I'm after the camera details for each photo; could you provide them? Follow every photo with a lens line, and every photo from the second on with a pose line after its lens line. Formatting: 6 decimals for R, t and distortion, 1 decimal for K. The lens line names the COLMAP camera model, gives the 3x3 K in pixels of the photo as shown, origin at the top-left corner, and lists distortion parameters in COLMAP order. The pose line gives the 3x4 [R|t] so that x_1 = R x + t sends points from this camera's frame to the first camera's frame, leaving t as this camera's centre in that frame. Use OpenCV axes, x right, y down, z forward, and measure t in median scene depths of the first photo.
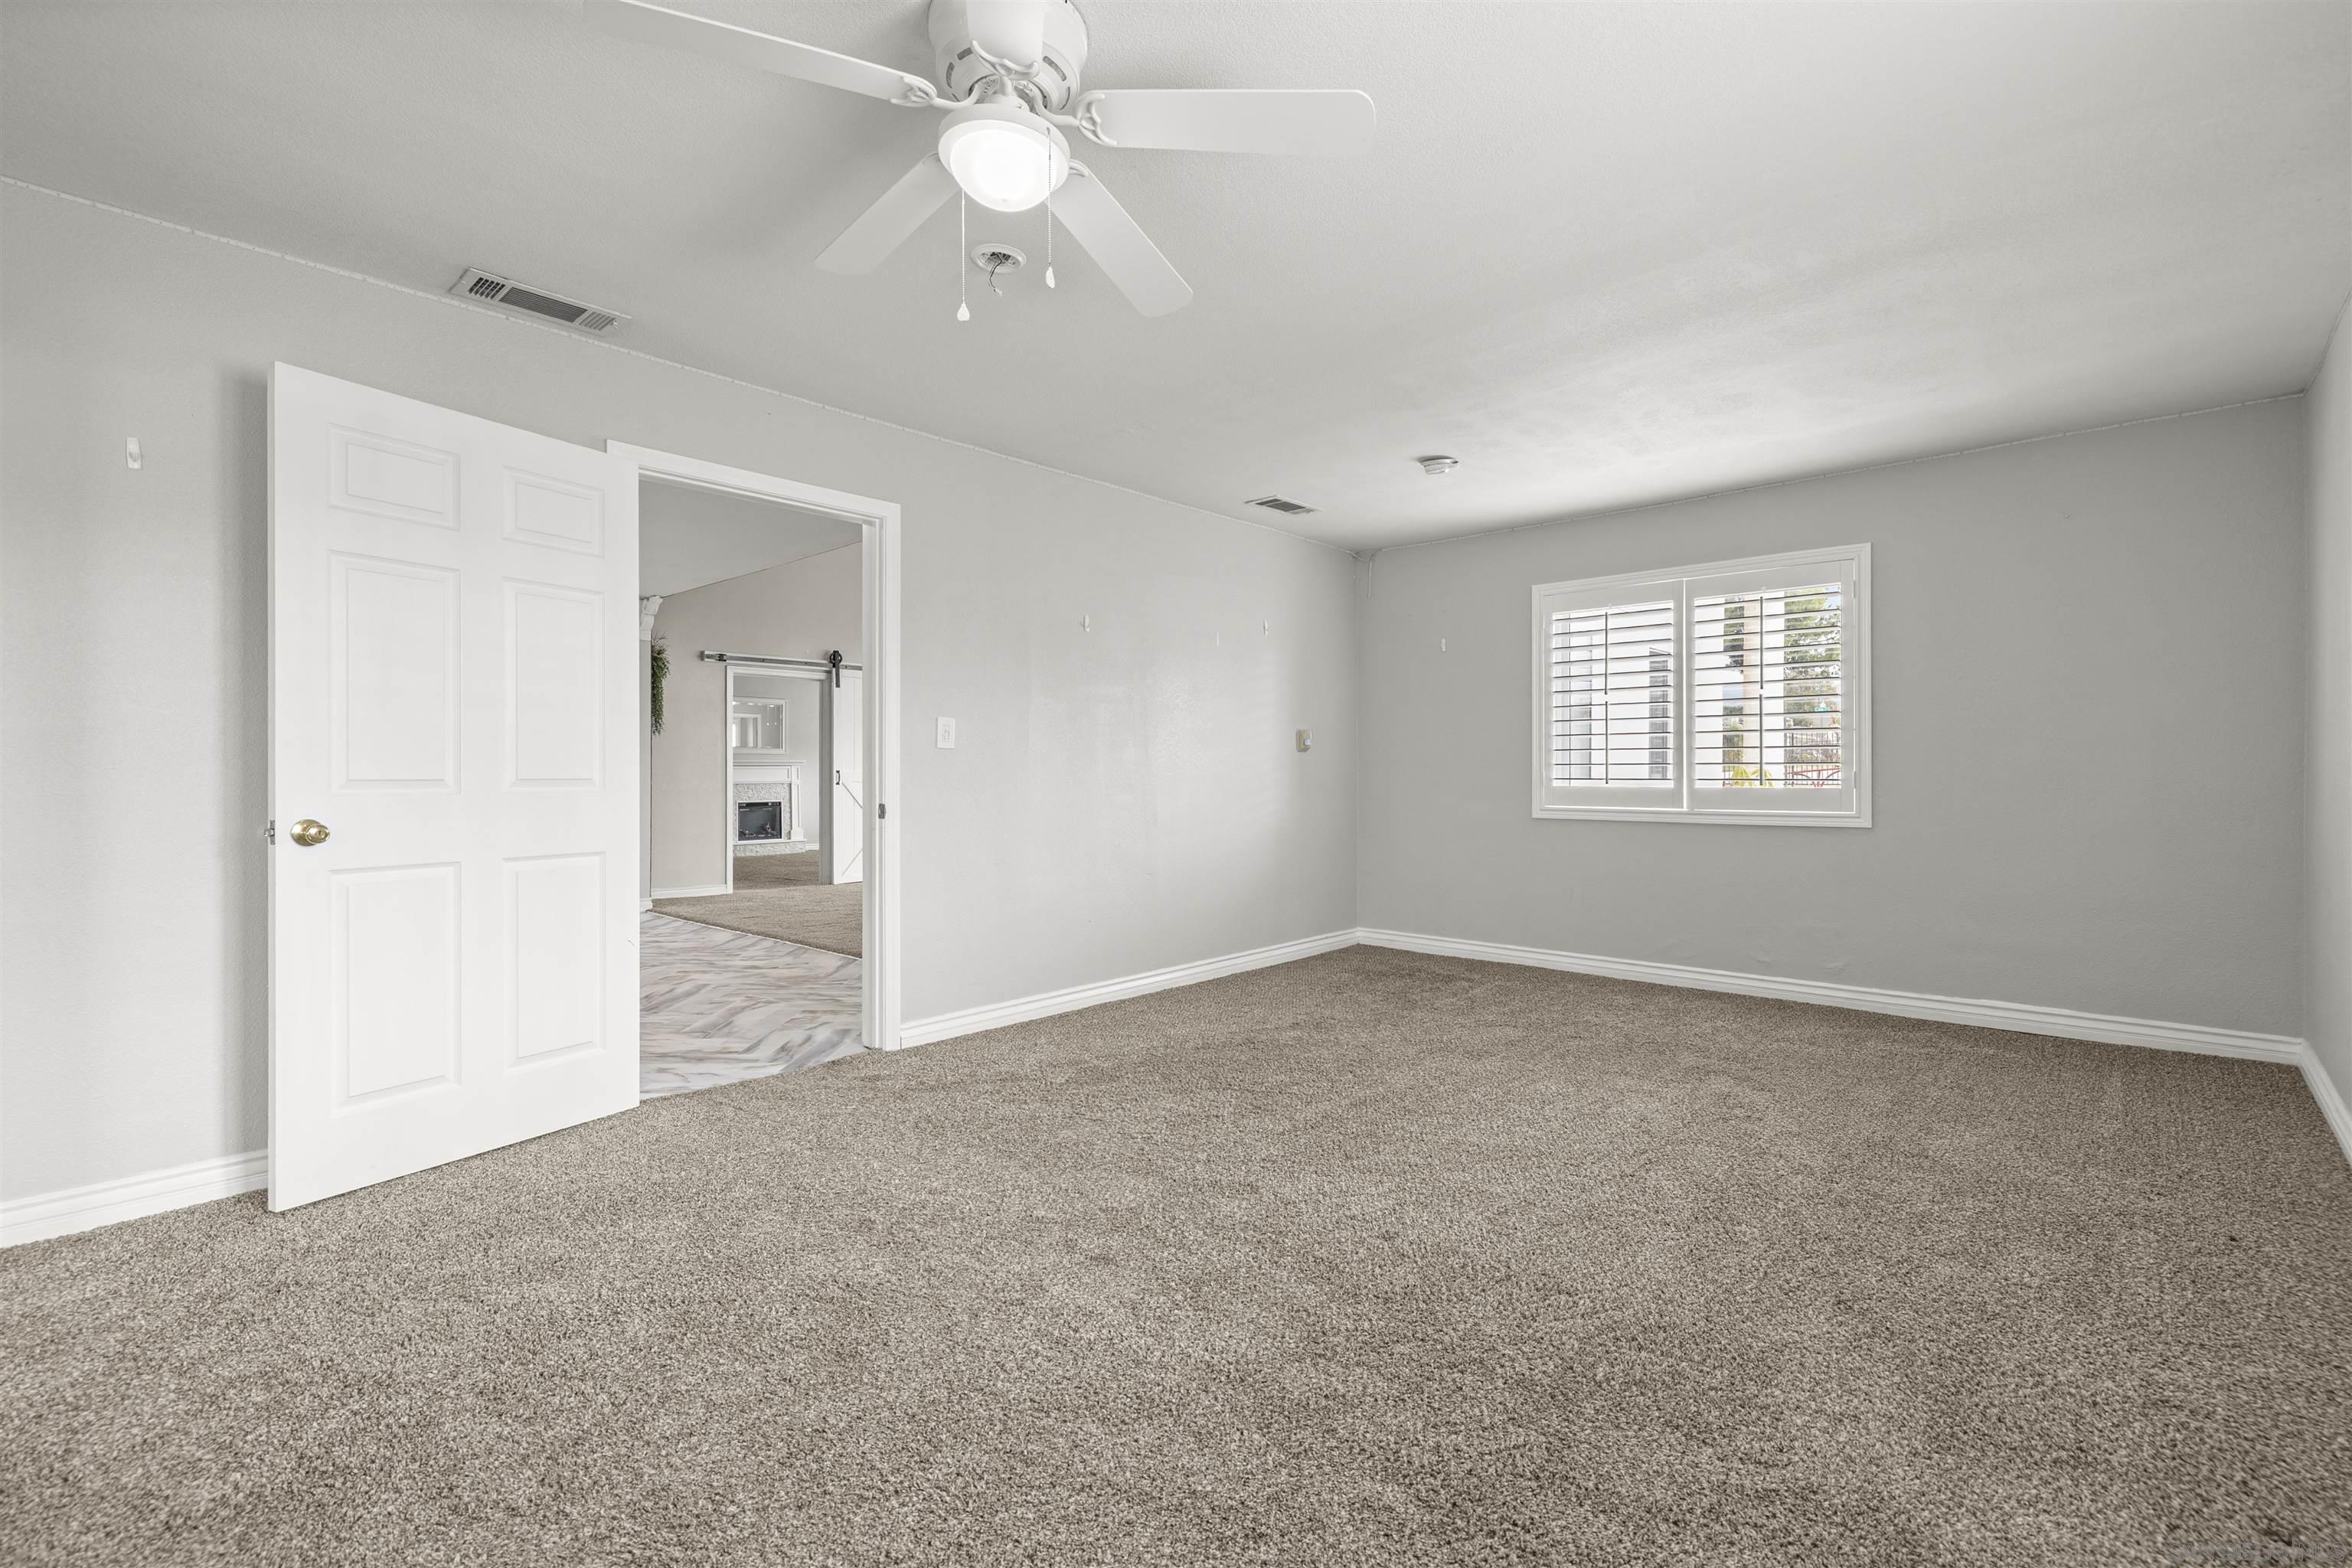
lens RADIAL K [[1045.6, 0, 1176.0], [0, 1045.6, 784.0], [0, 0, 1]] dist [-0.000030, -0.000176]
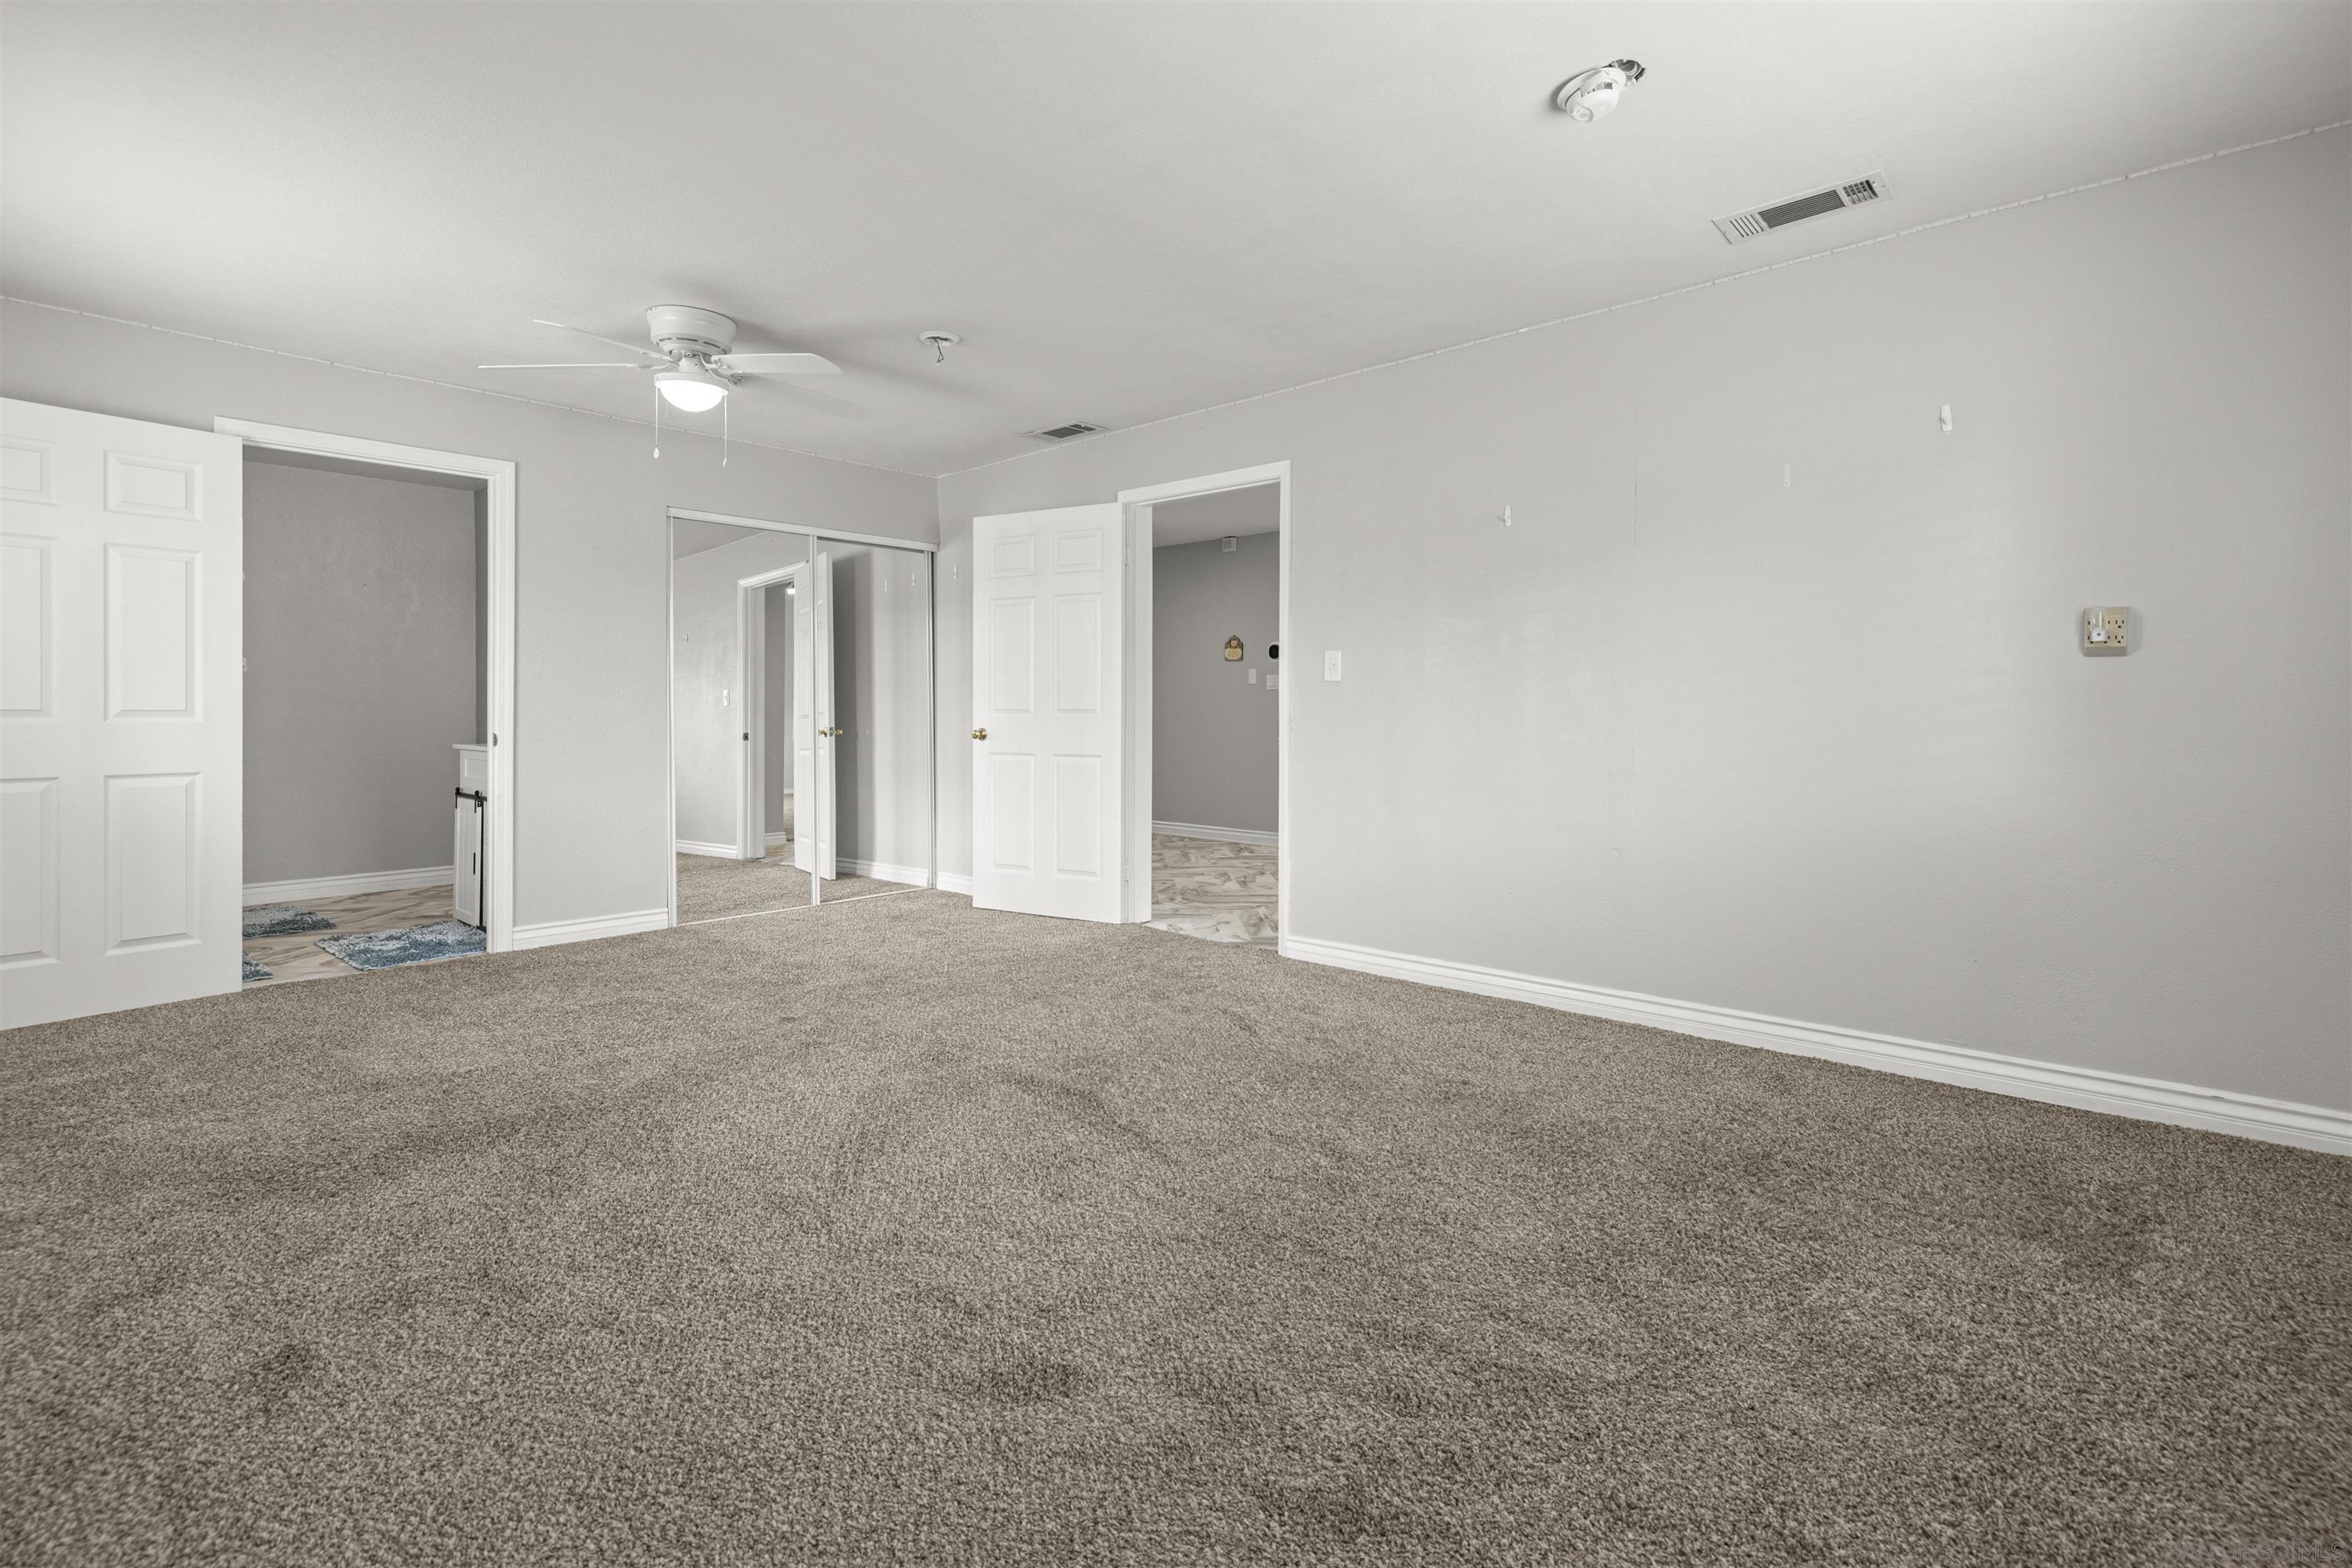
lens RADIAL K [[1033.9, 0, 1178.5], [0, 1033.9, 713.0], [0, 0, 1]] dist [0.001668, 0.000176]
pose [[0.025092, 0.012271, -0.999610, 0.768140], [-0.005252, 0.999912, 0.012143, -0.014269], [0.999671, 0.004945, 0.025155, 0.813895]]
